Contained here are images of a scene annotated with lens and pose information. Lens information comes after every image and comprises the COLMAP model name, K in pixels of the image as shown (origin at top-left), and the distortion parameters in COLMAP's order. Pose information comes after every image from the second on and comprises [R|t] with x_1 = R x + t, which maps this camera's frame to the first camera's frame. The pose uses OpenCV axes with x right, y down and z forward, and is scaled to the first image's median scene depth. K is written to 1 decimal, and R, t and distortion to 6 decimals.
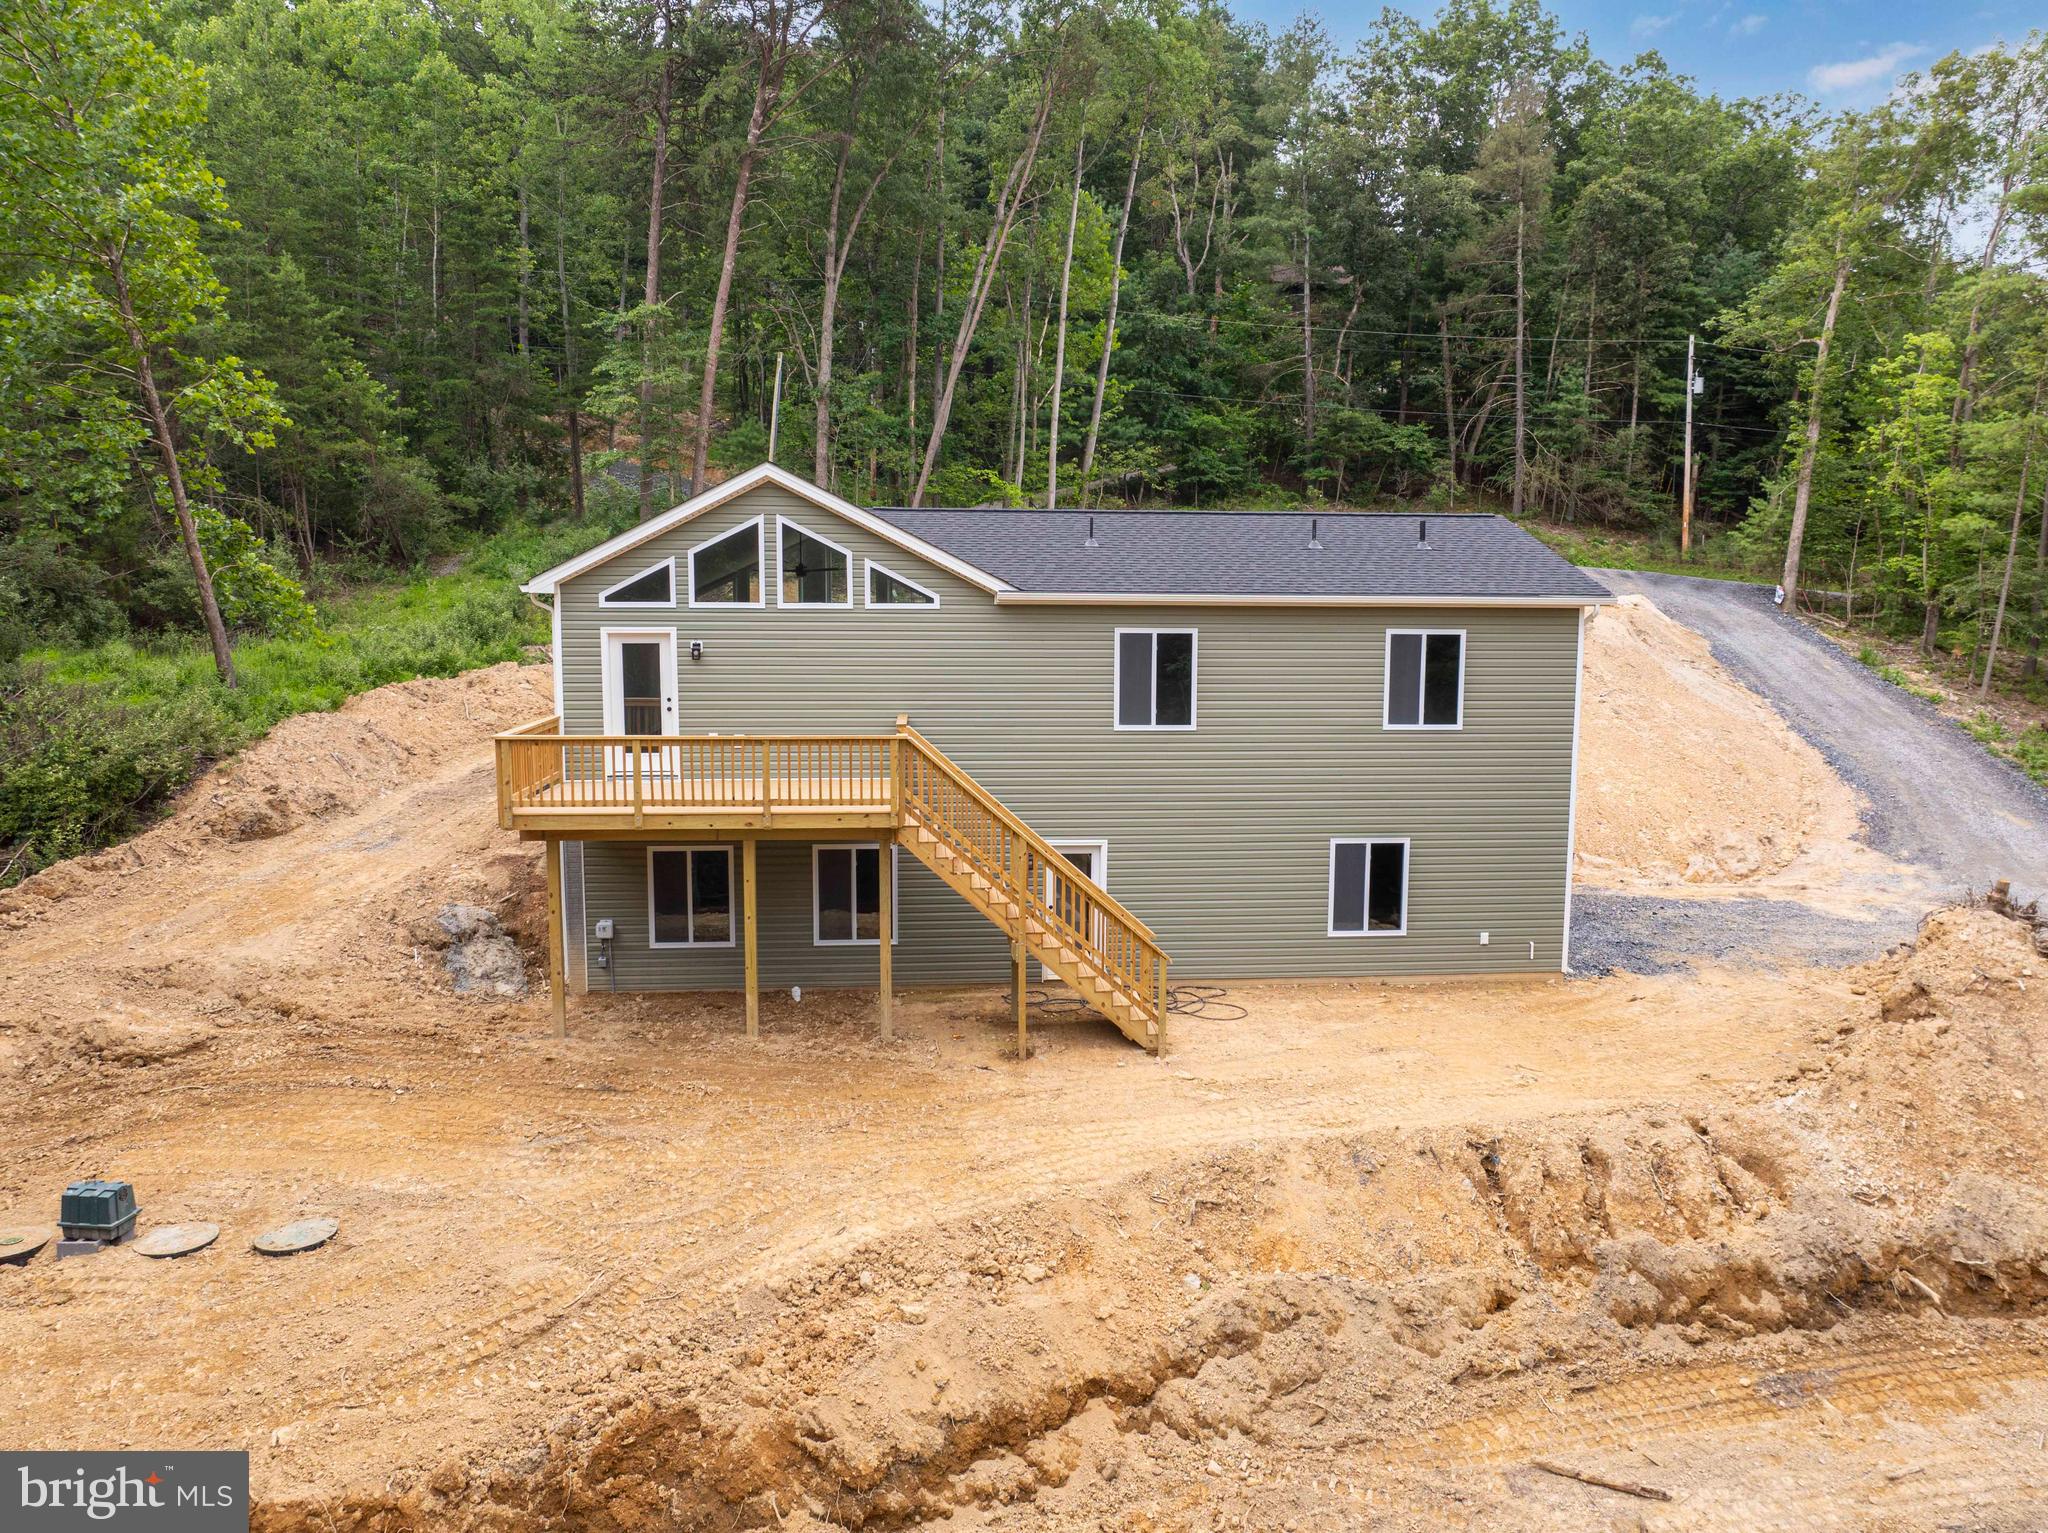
lens RADIAL K [[1430.2, 0, 1024.0], [0, 1430.2, 766.5], [0, 0, 1]] dist [-0.041060, 0.002609]
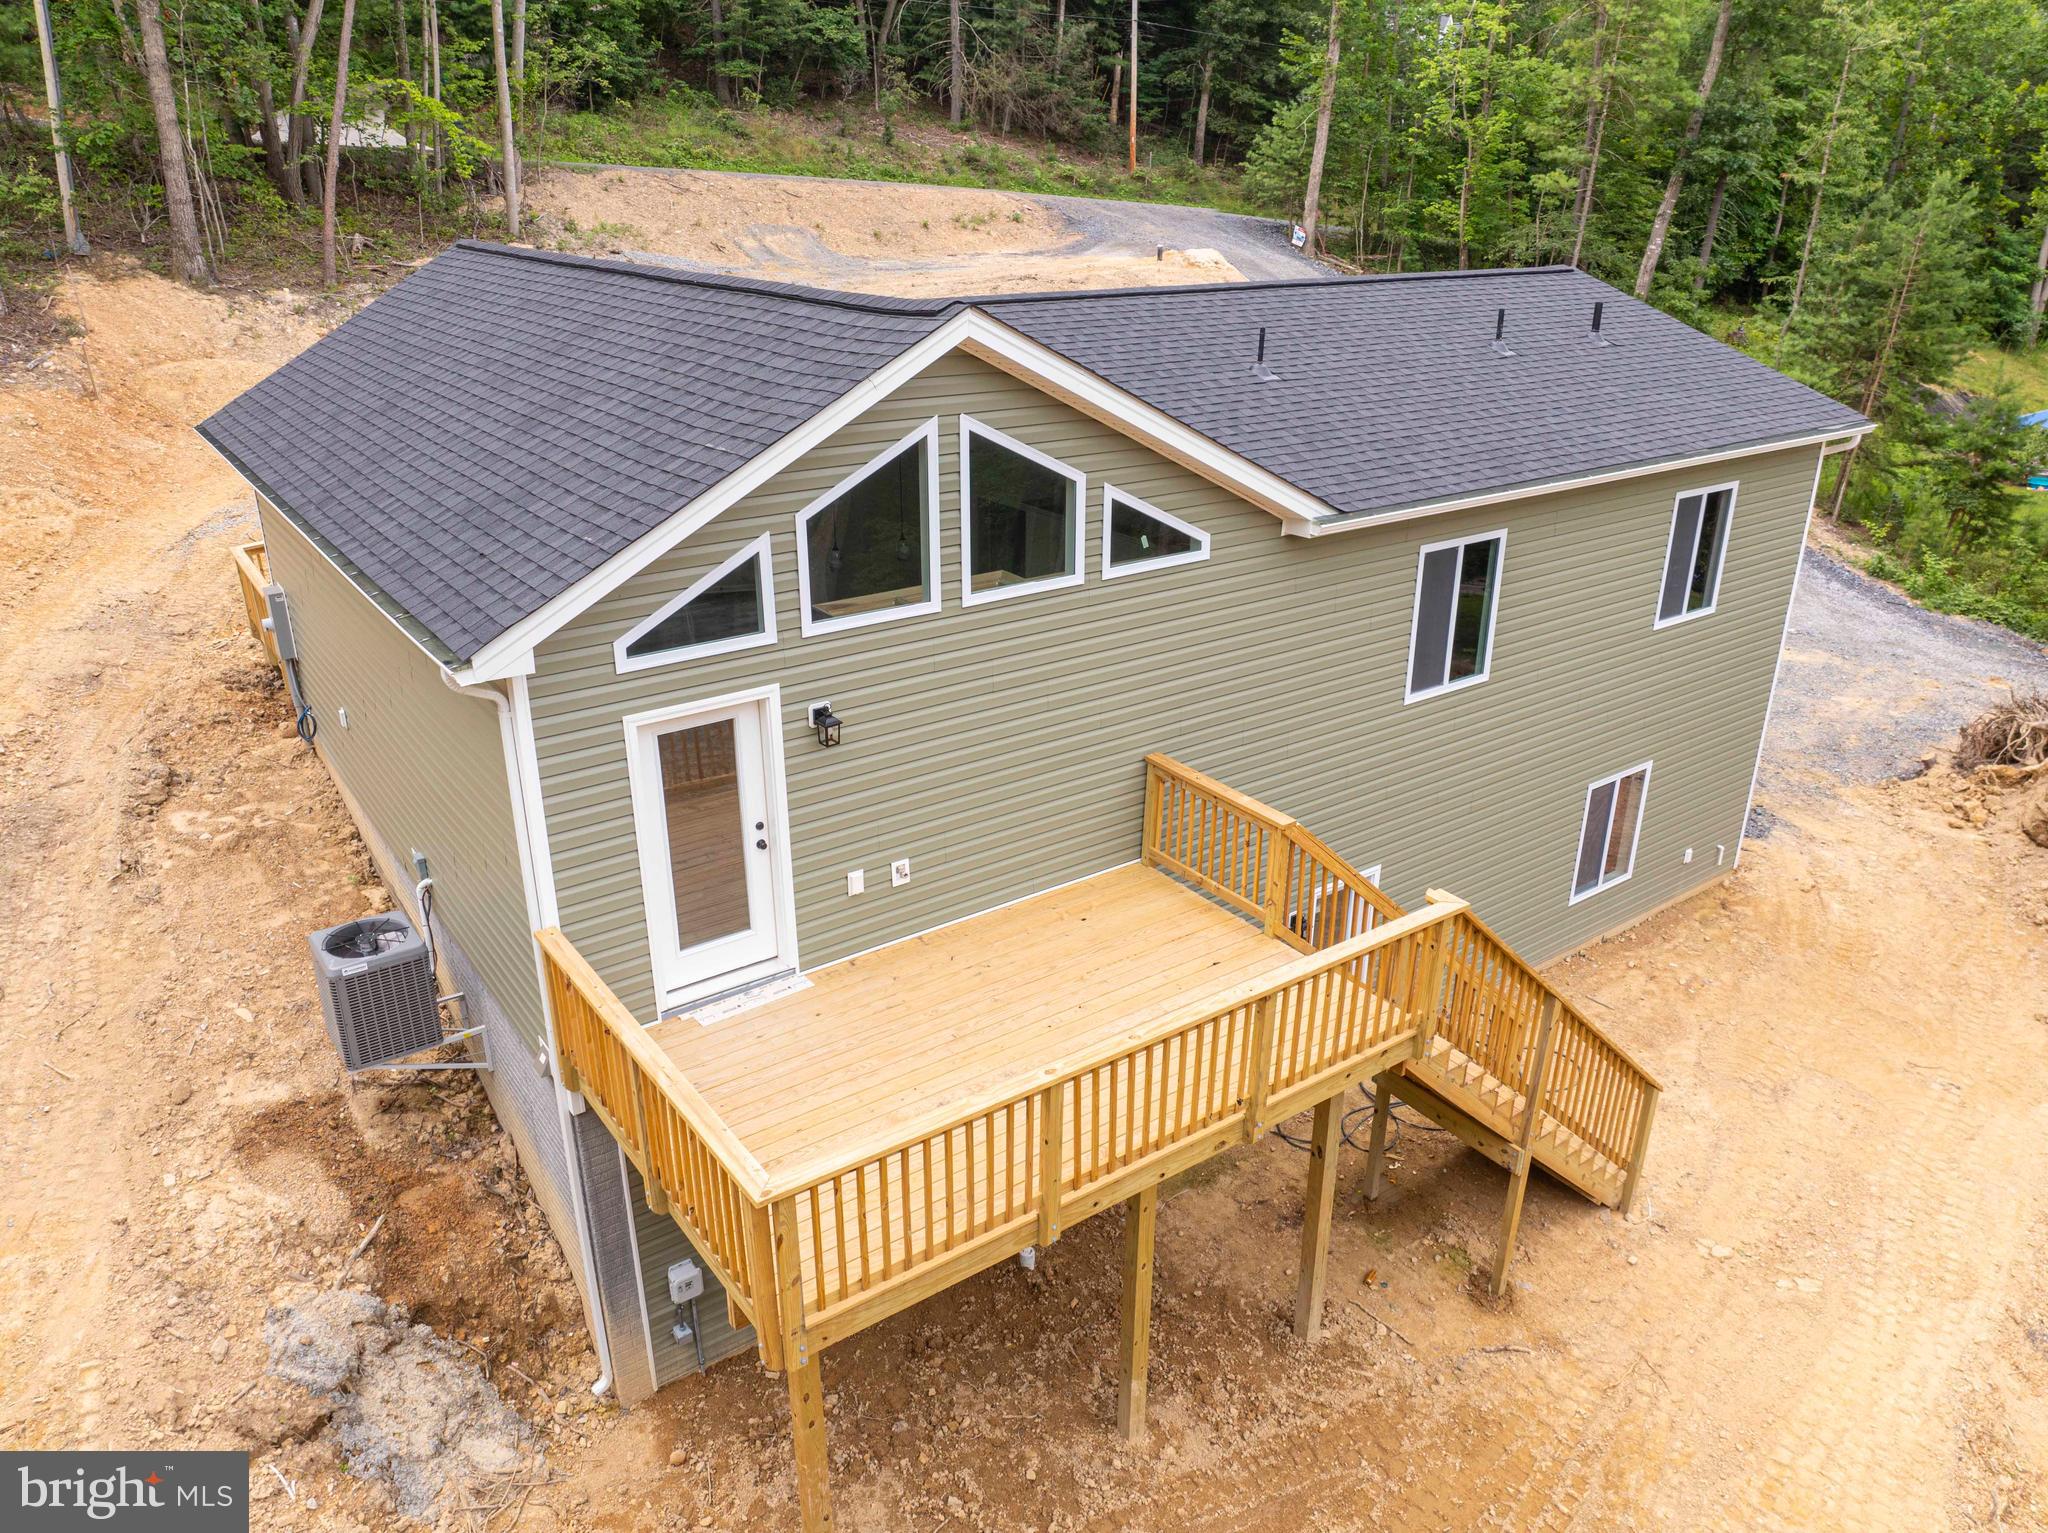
lens RADIAL K [[1439.4, 0, 1030.3], [0, 1439.4, 762.9], [0, 0, 1]] dist [-0.043990, 0.011810]
pose [[0.857570, -0.199041, 0.474296, -0.395417], [0.059317, 0.954213, 0.293189, -0.201930], [-0.510936, -0.223296, 0.830111, 0.565948]]
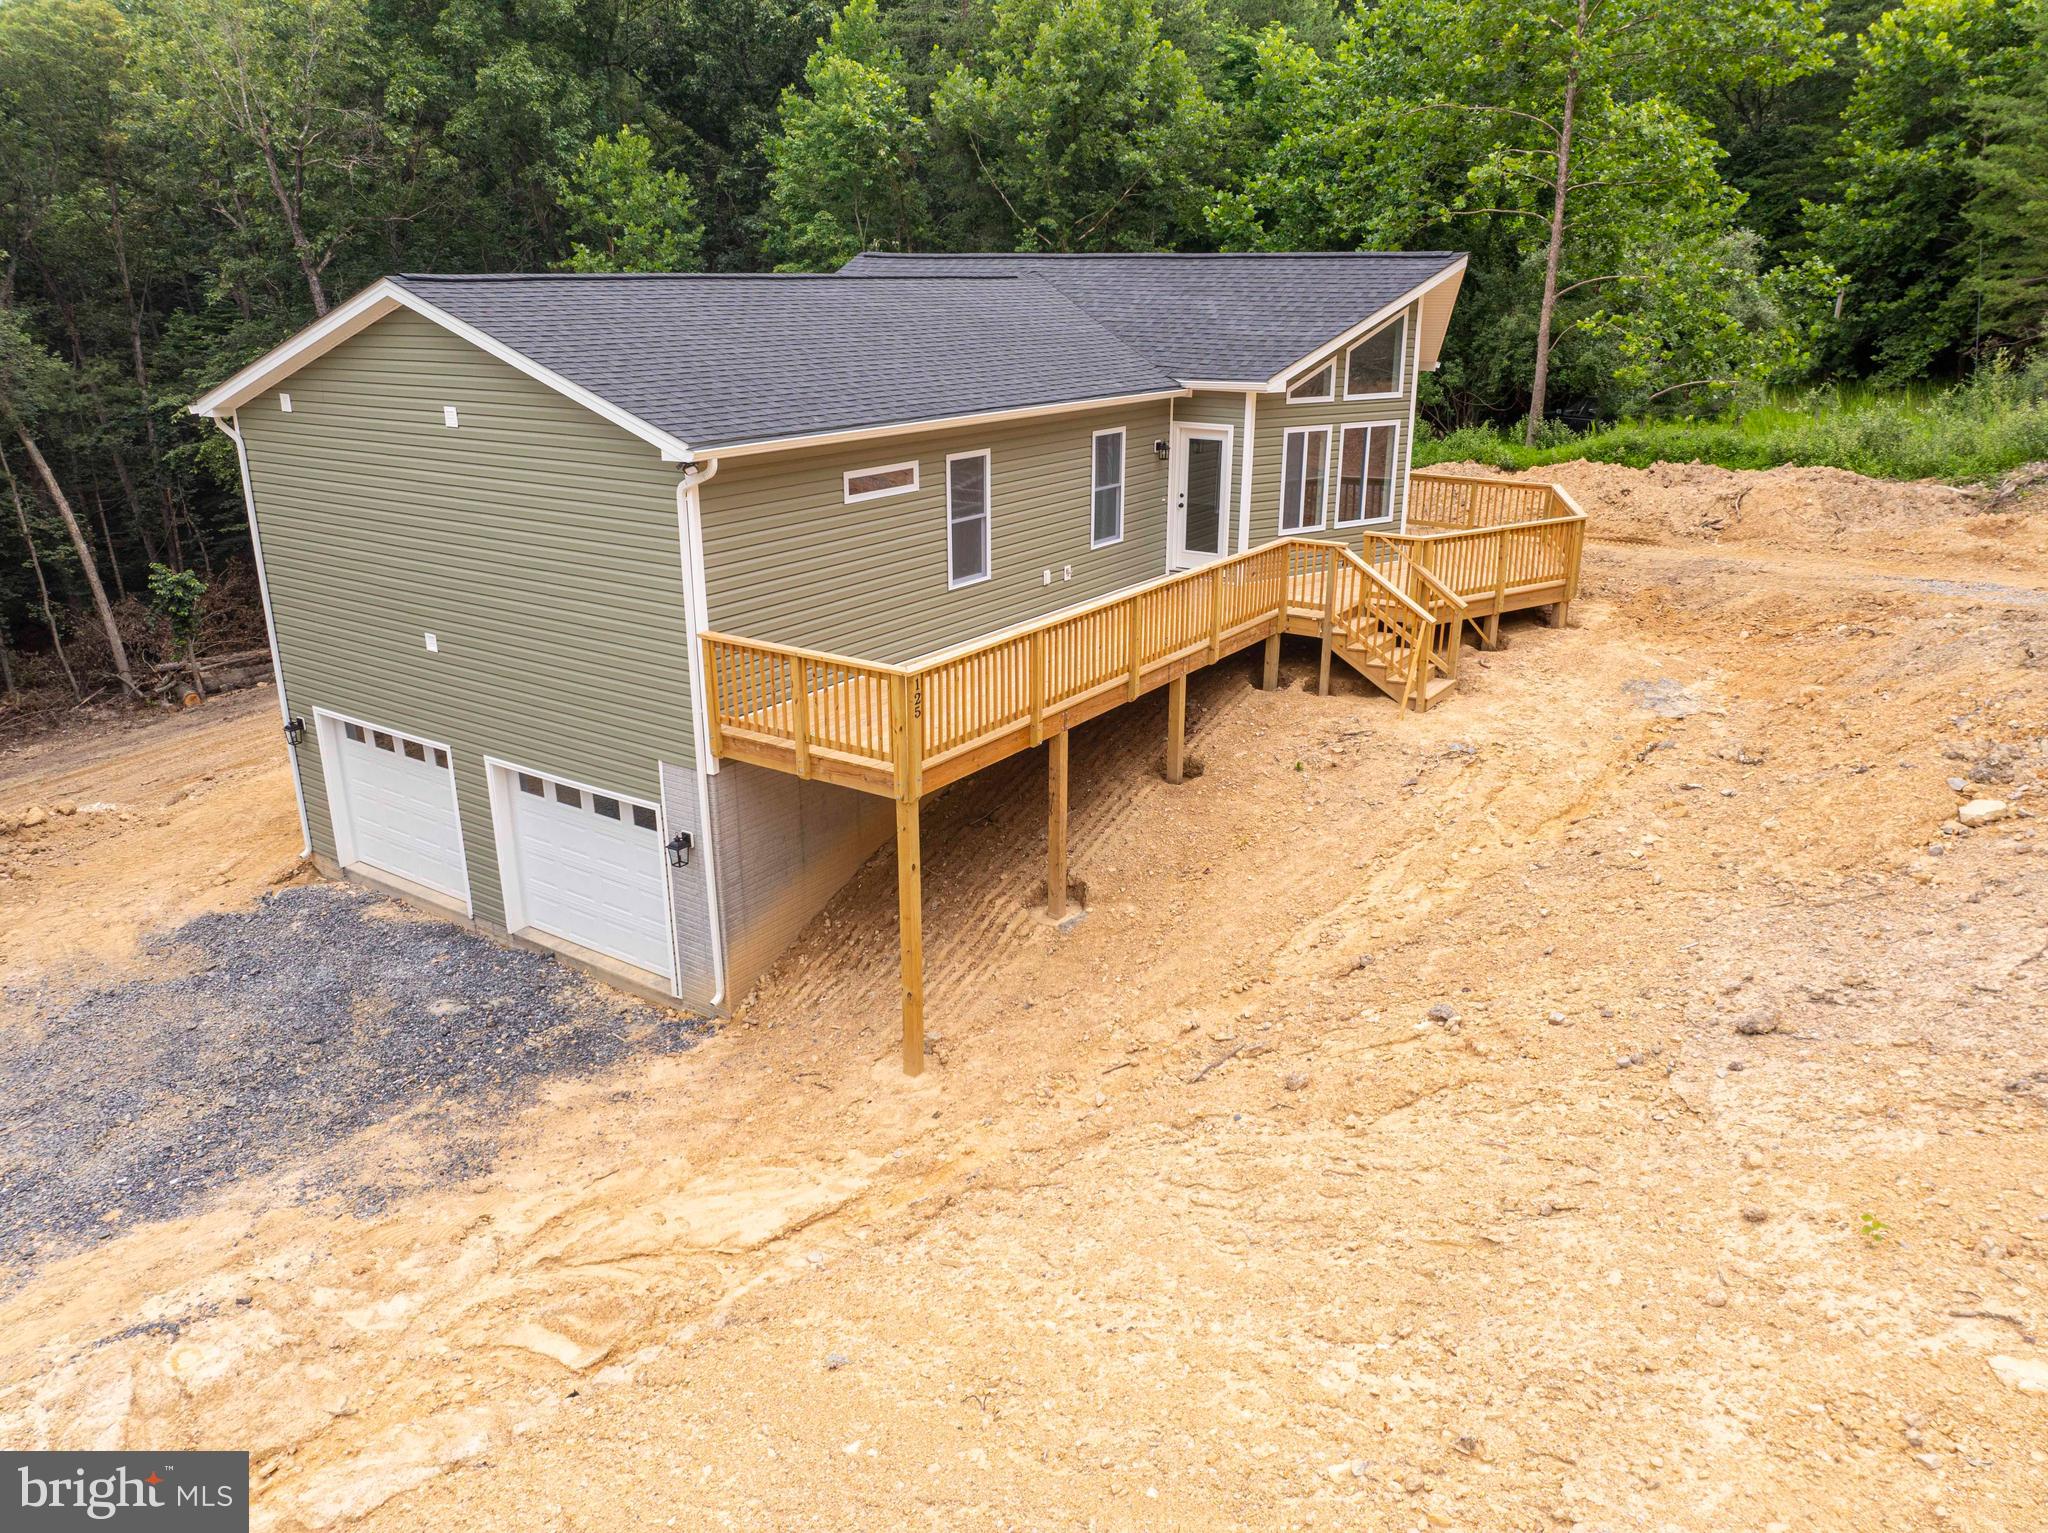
lens RADIAL K [[1439.4, 0, 1030.3], [0, 1439.4, 762.9], [0, 0, 1]] dist [-0.043990, 0.011810]
pose [[-0.621712, 0.243495, -0.744436, 0.794842], [-0.097045, 0.919179, 0.381697, -0.296733], [0.777211, 0.309550, -0.547835, 1.937538]]
